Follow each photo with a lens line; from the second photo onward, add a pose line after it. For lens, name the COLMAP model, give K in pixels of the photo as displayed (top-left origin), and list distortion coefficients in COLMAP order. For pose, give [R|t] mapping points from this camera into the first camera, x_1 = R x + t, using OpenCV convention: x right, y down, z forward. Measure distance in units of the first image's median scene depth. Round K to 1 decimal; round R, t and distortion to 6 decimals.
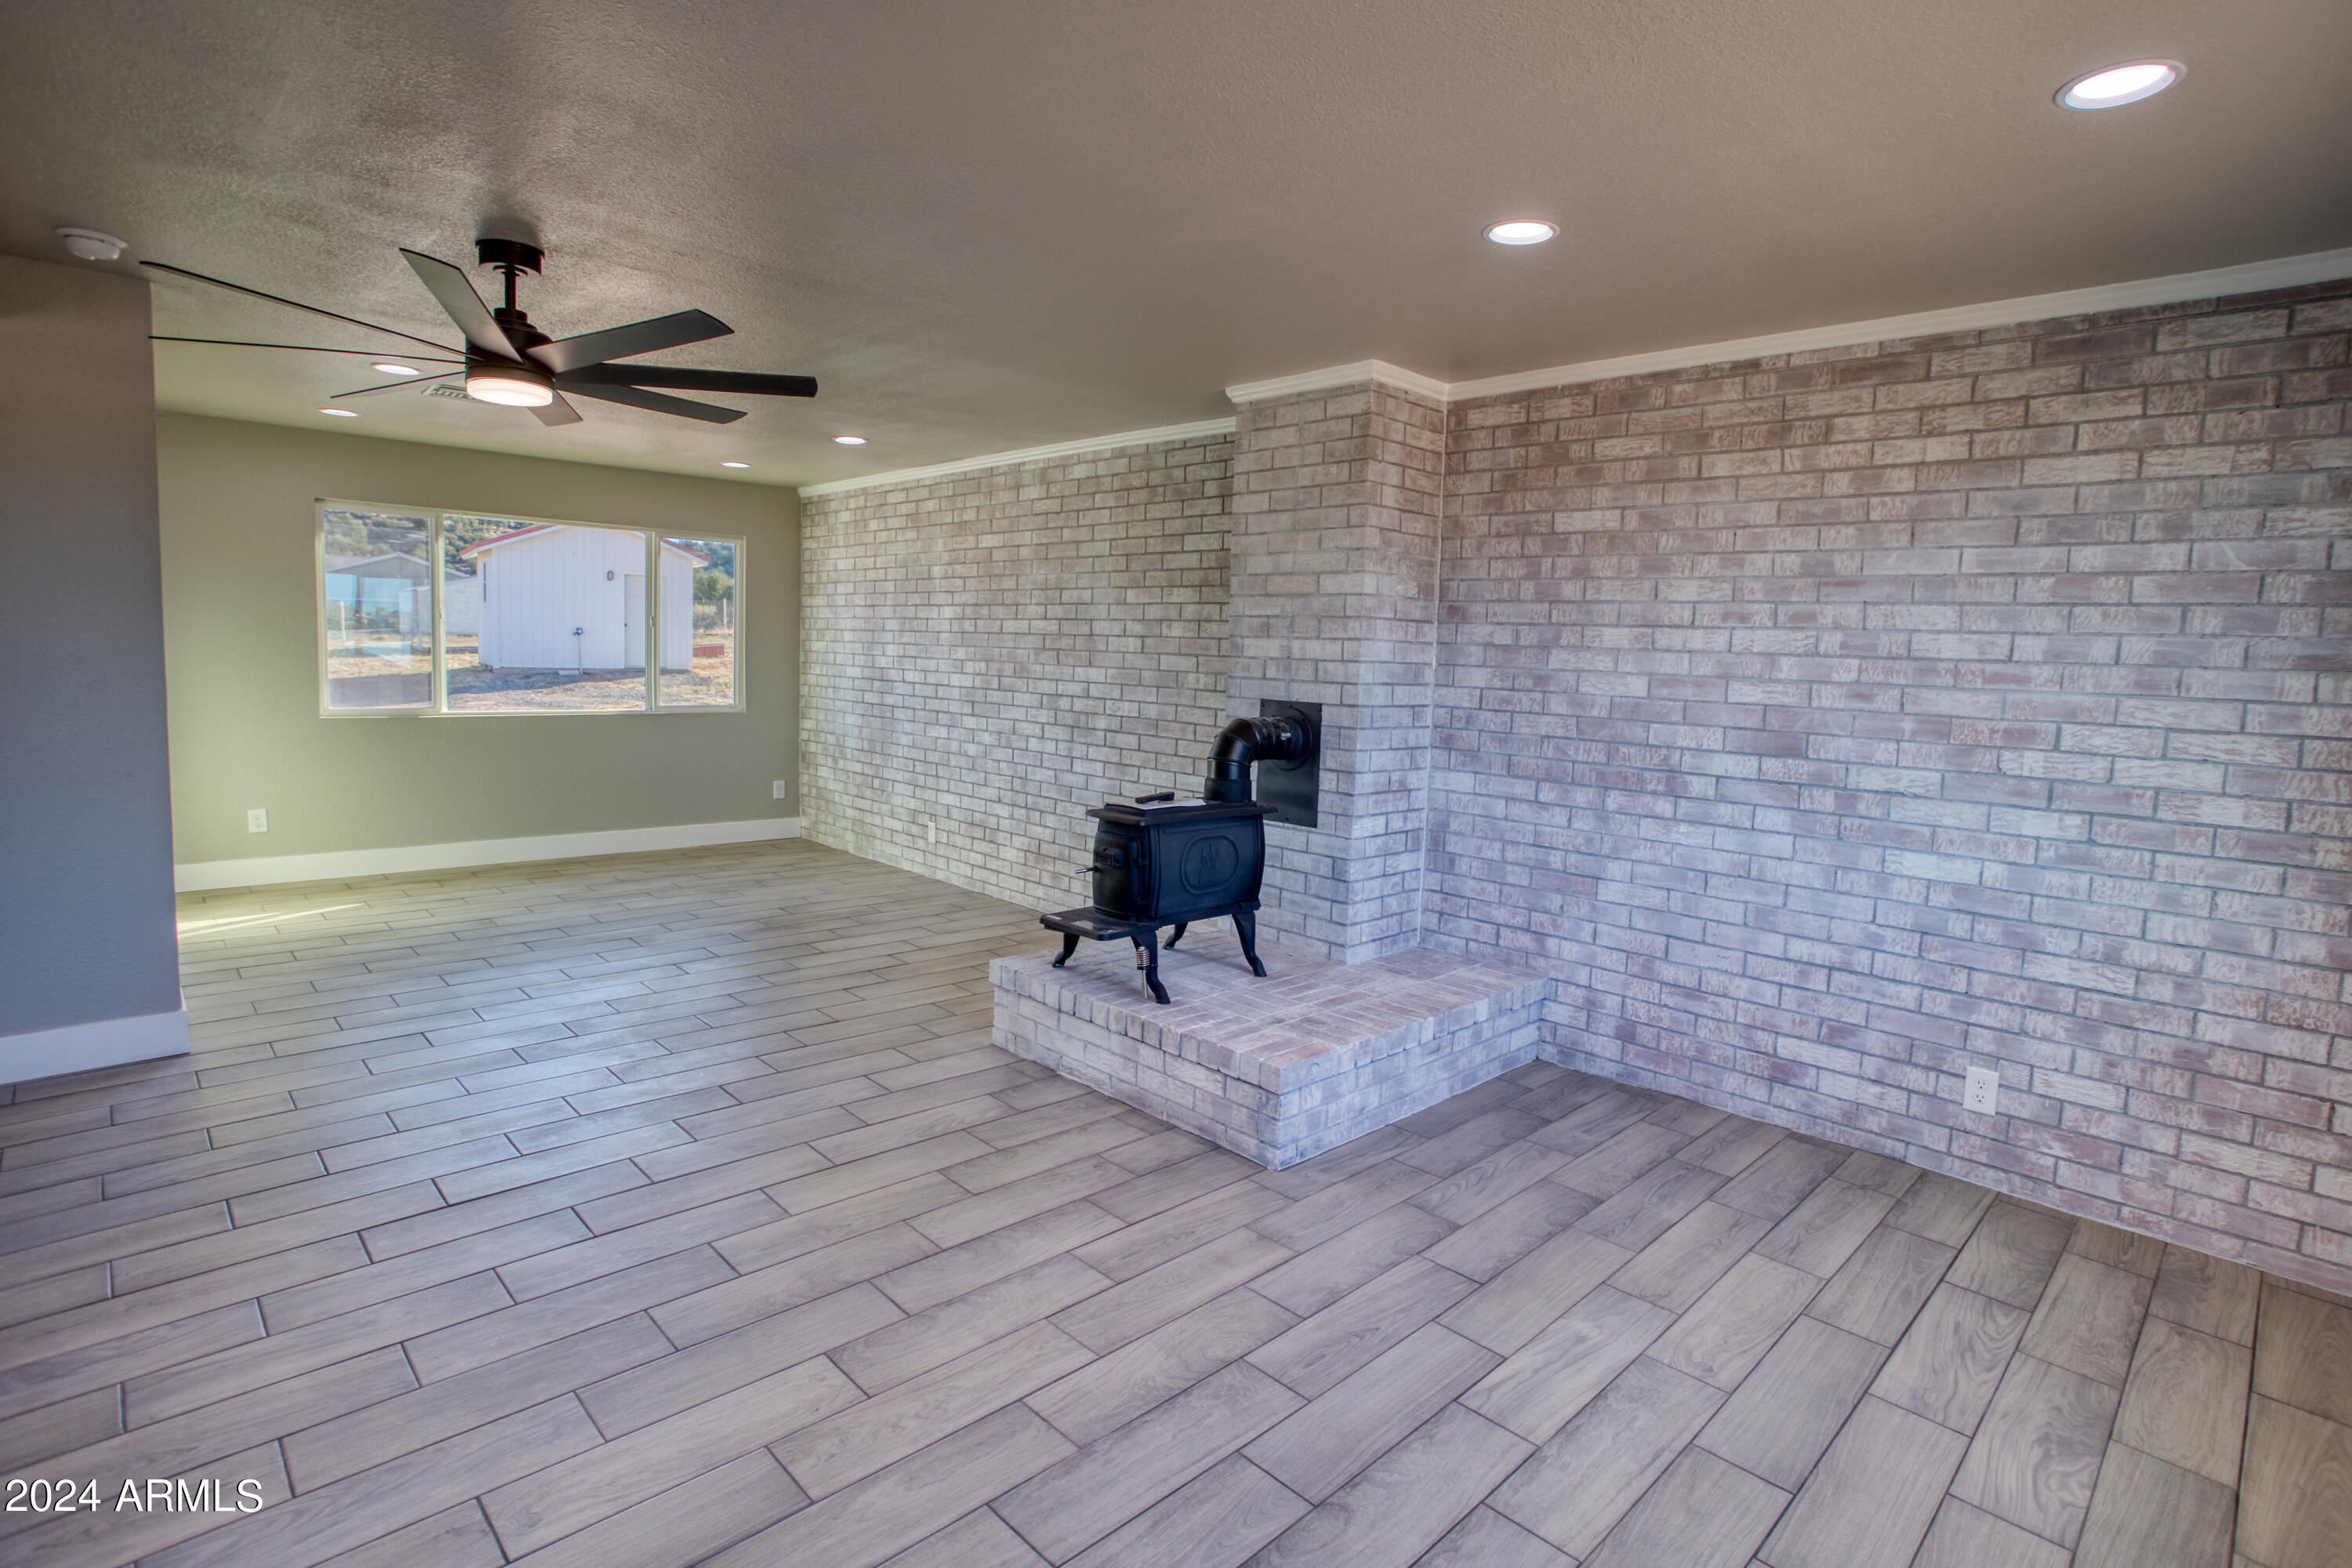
lens RADIAL K [[1158.9, 0, 1154.9], [0, 1158.9, 770.5], [0, 0, 1]] dist [-0.047333, 0.011809]
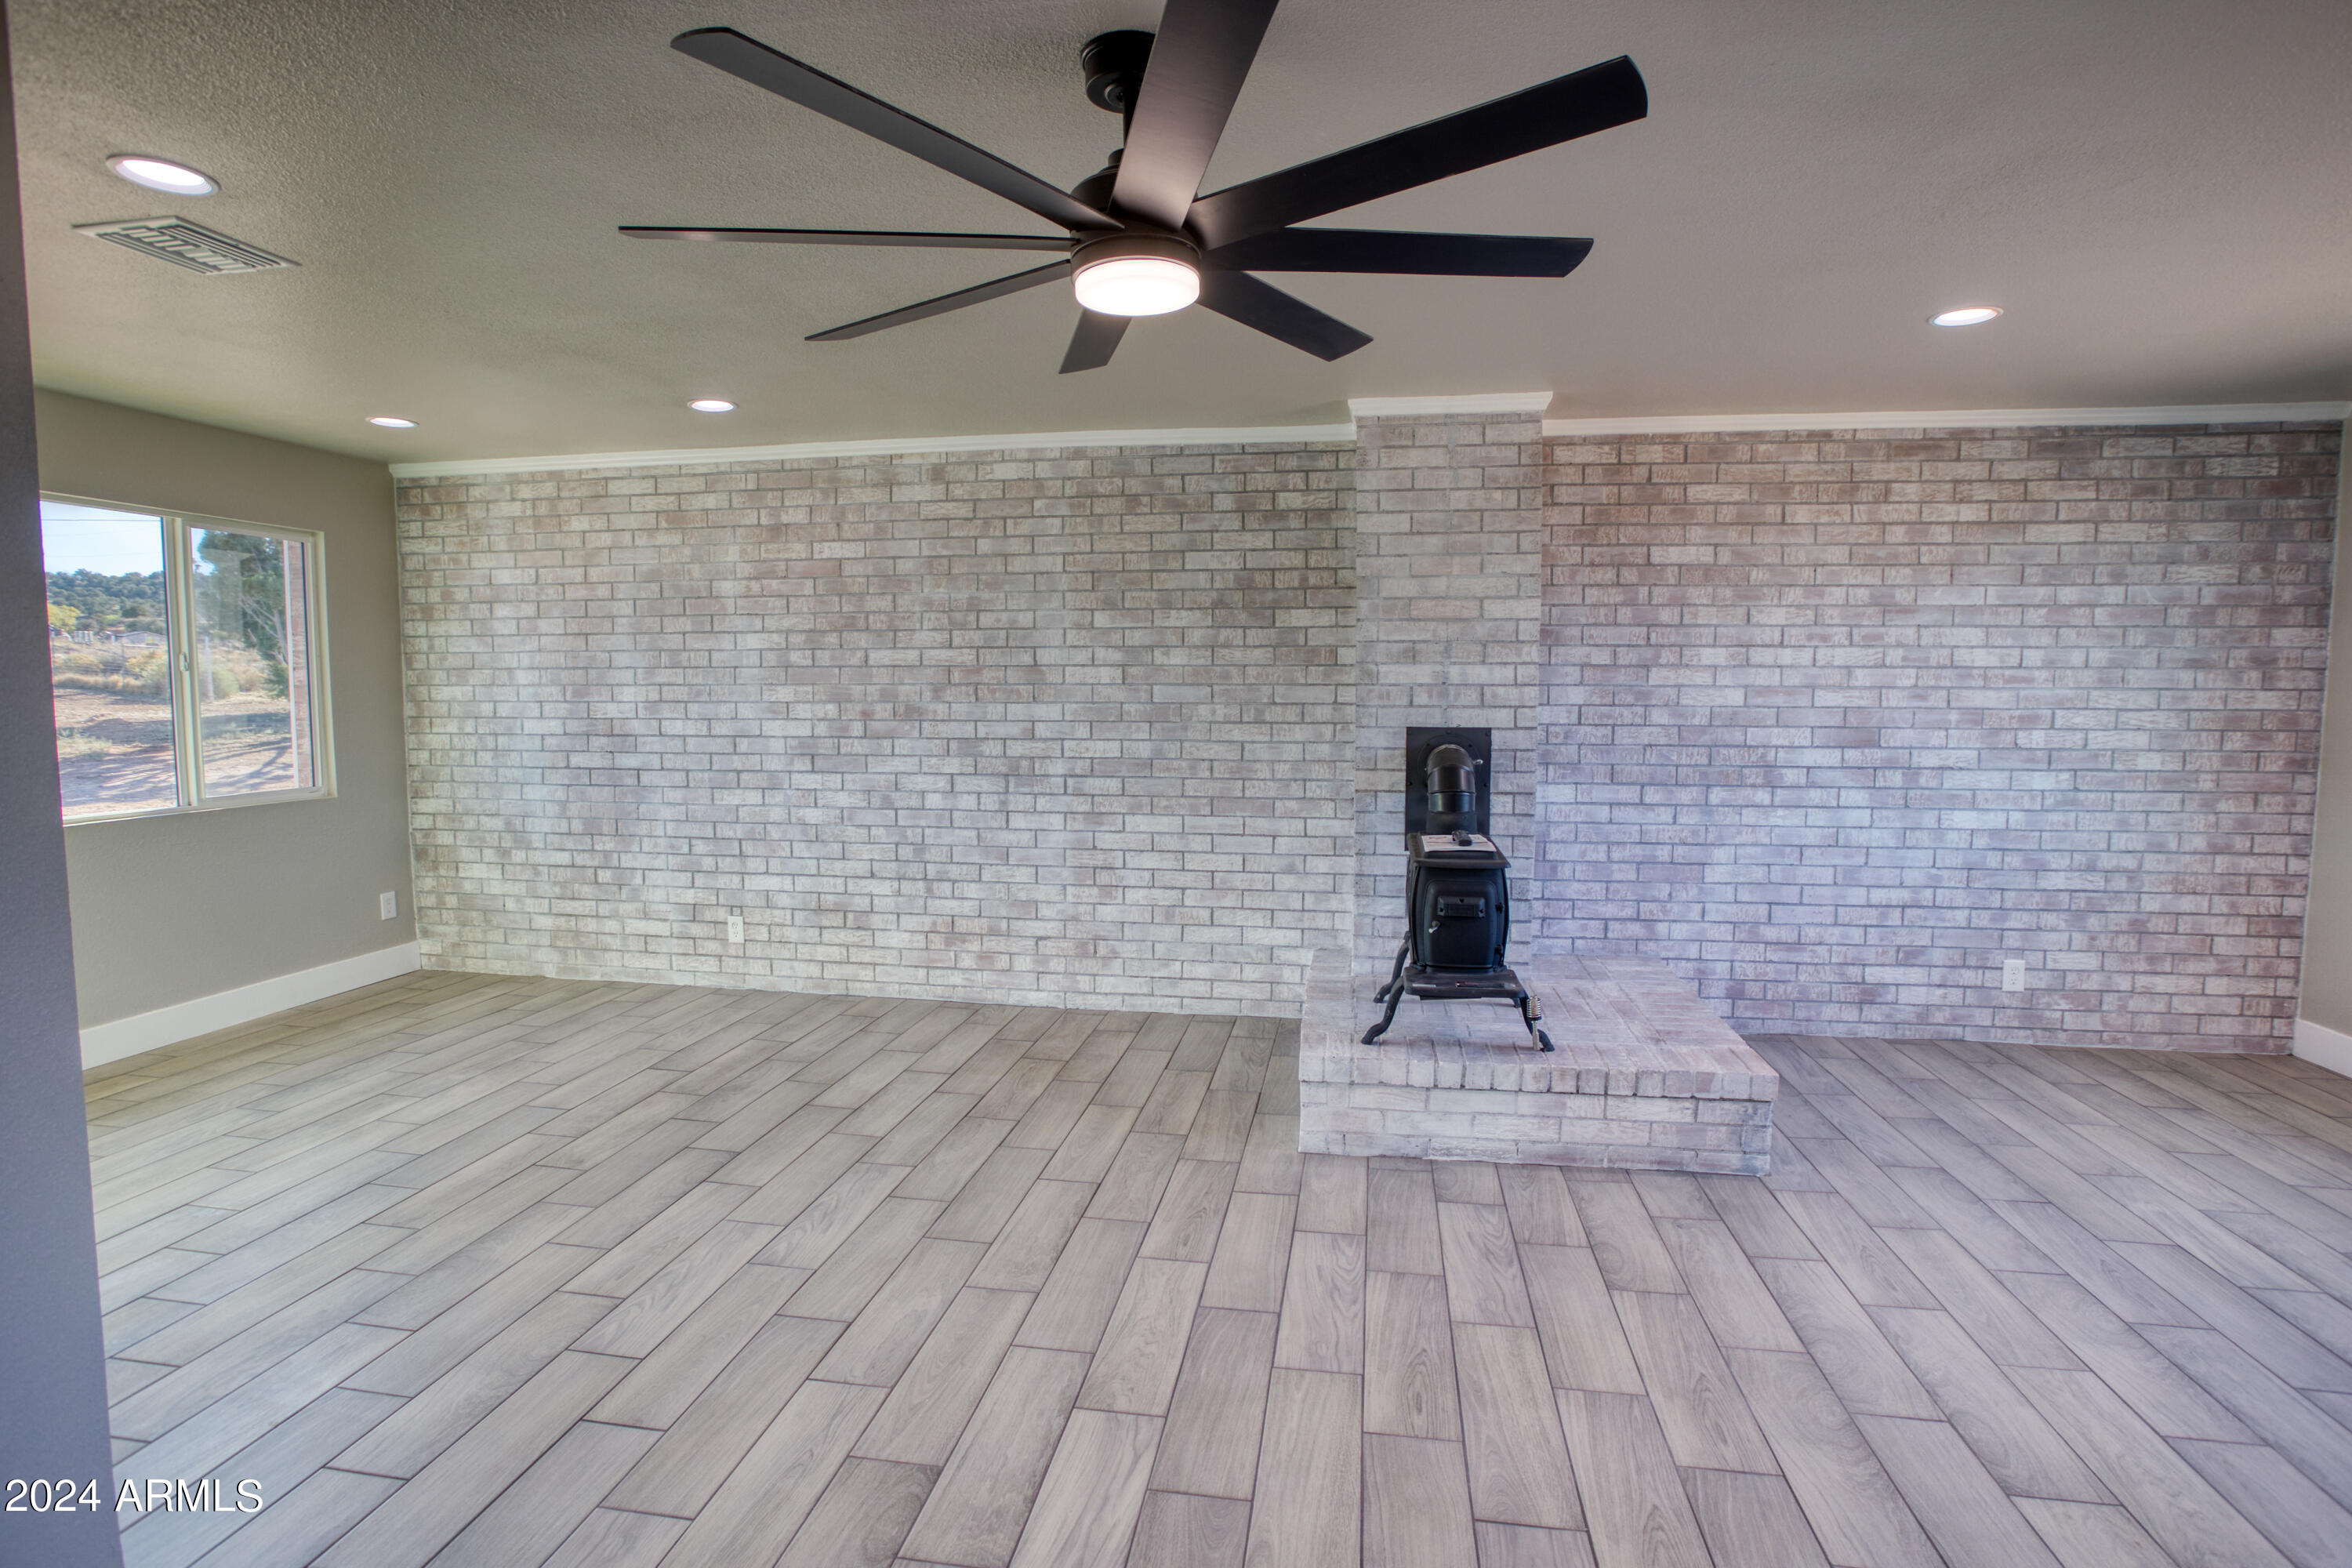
lens RADIAL K [[1158.9, 0, 1172.4], [0, 1158.9, 783.6], [0, 0, 1]] dist [-0.047333, 0.011809]
pose [[0.800658, -0.085359, 0.593009, -0.738452], [0.089171, 0.995752, 0.022935, -0.062506], [-0.592448, 0.034516, 0.804869, 0.394392]]
